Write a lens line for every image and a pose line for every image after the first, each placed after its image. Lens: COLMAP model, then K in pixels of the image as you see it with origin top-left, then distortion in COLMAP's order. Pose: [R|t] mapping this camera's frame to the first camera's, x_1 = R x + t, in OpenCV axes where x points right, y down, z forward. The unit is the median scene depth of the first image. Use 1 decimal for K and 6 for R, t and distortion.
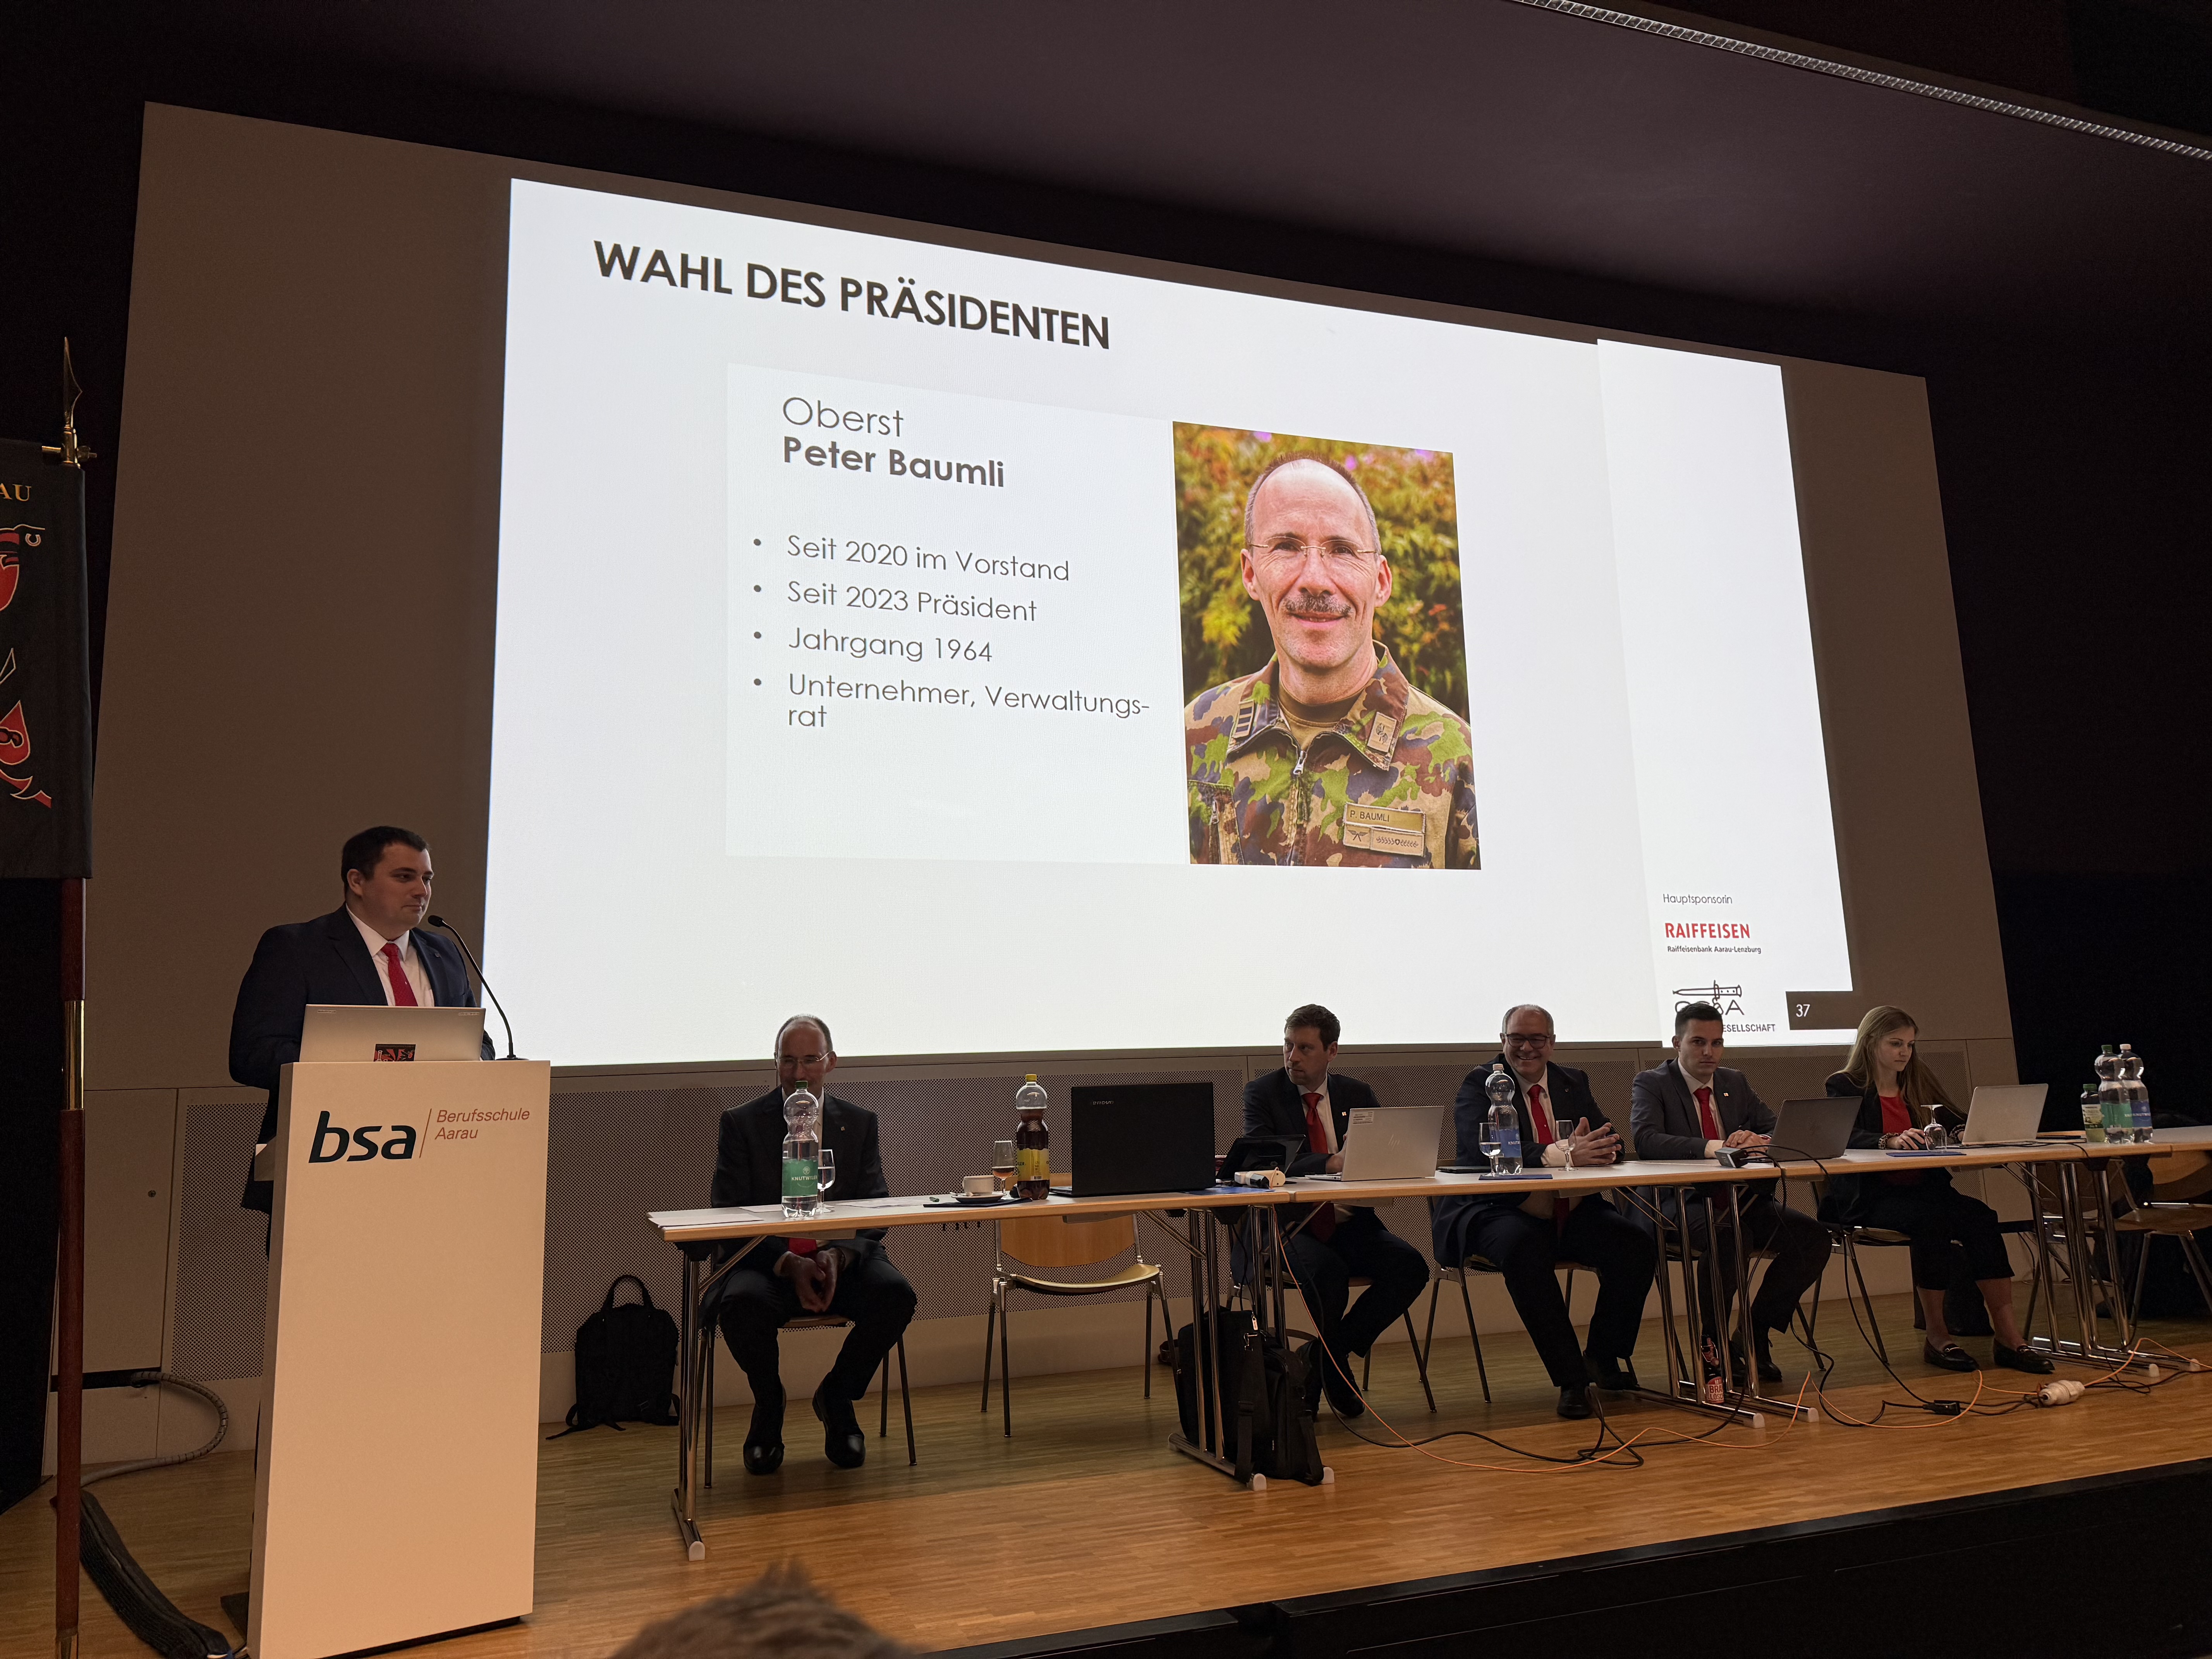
lens RADIAL K [[1548.4, 0, 1122.7], [0, 1548.4, 829.2], [0, 0, 1]] dist [-0.000654, -0.006775]
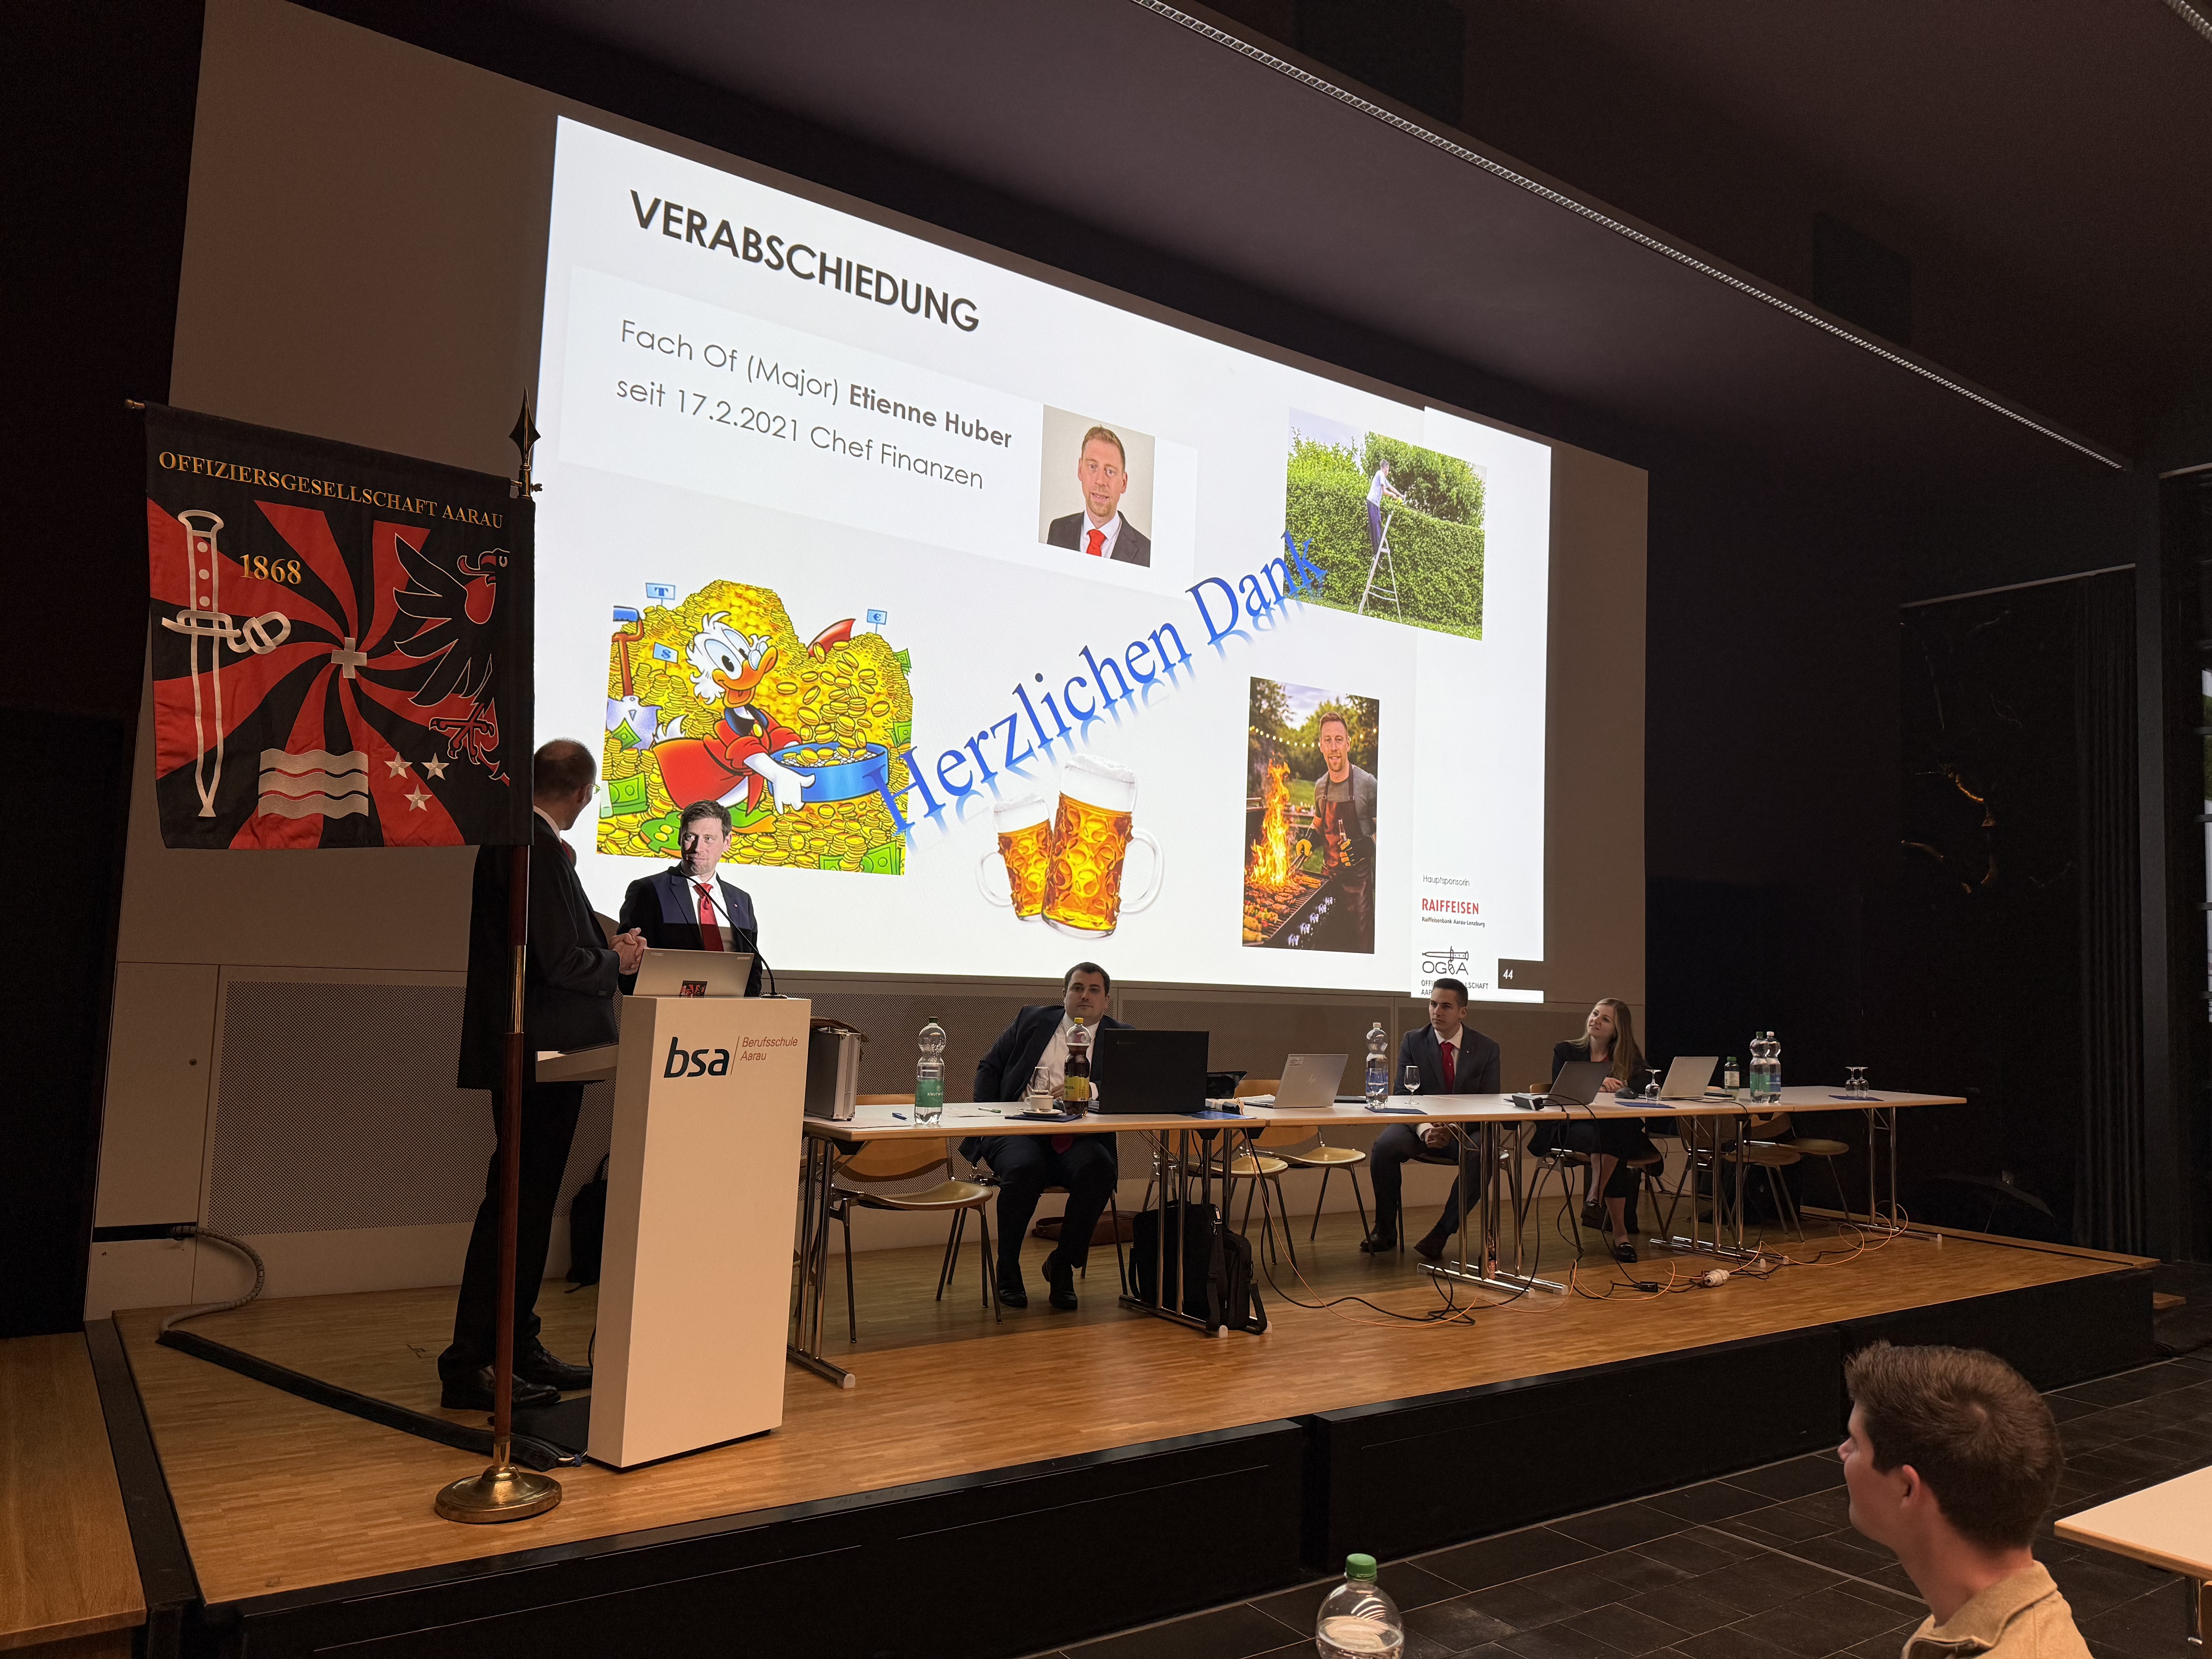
lens RADIAL K [[1551.3, 0, 1106.0], [0, 1551.3, 829.5], [0, 0, 1]] dist [0.023358, -0.033762]
pose [[0.959314, 0.094570, 0.266034, -0.340821], [-0.115947, 0.991074, 0.065792, -0.068847], [-0.257437, -0.093961, 0.961716, -0.182598]]
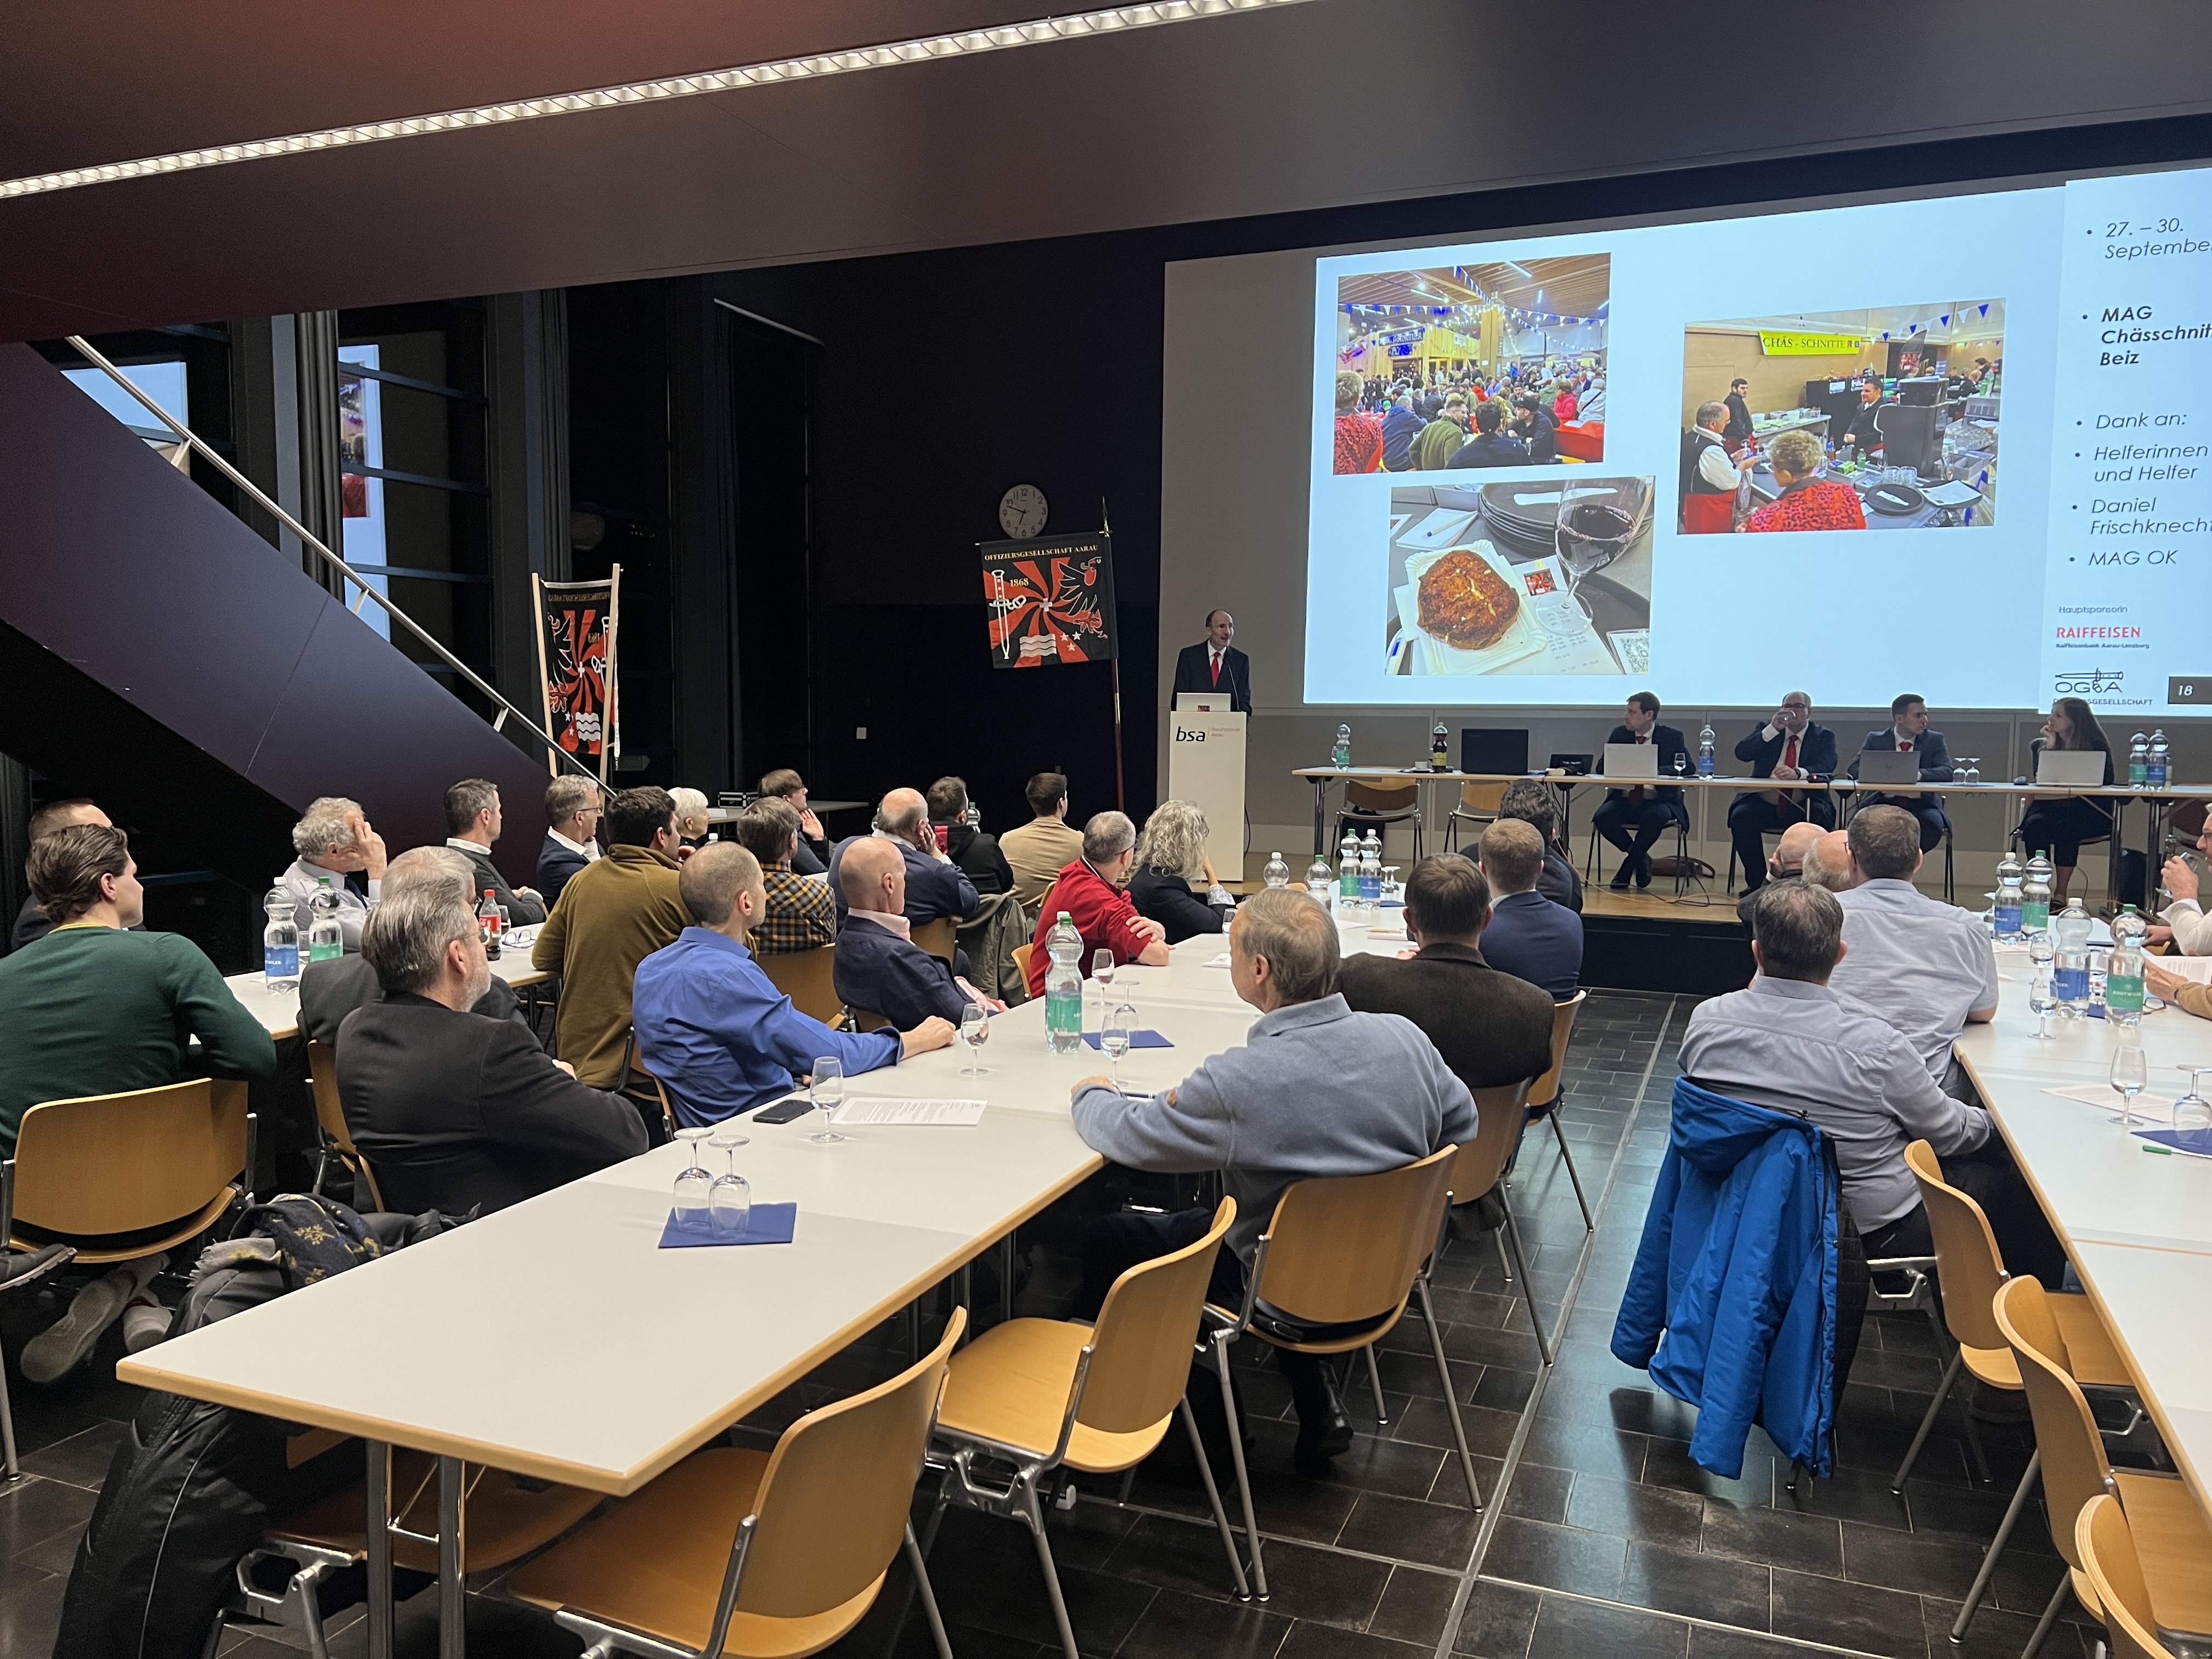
lens RADIAL K [[1668.3, 0, 1106.0], [0, 1668.3, 829.5], [0, 0, 1]] dist [0.012915, 0.009717]
pose [[0.740757, 0.090587, -0.665638, 1.128327], [0.082762, 0.971012, 0.224246, -0.267126], [0.666656, -0.221201, 0.711787, -1.088329]]
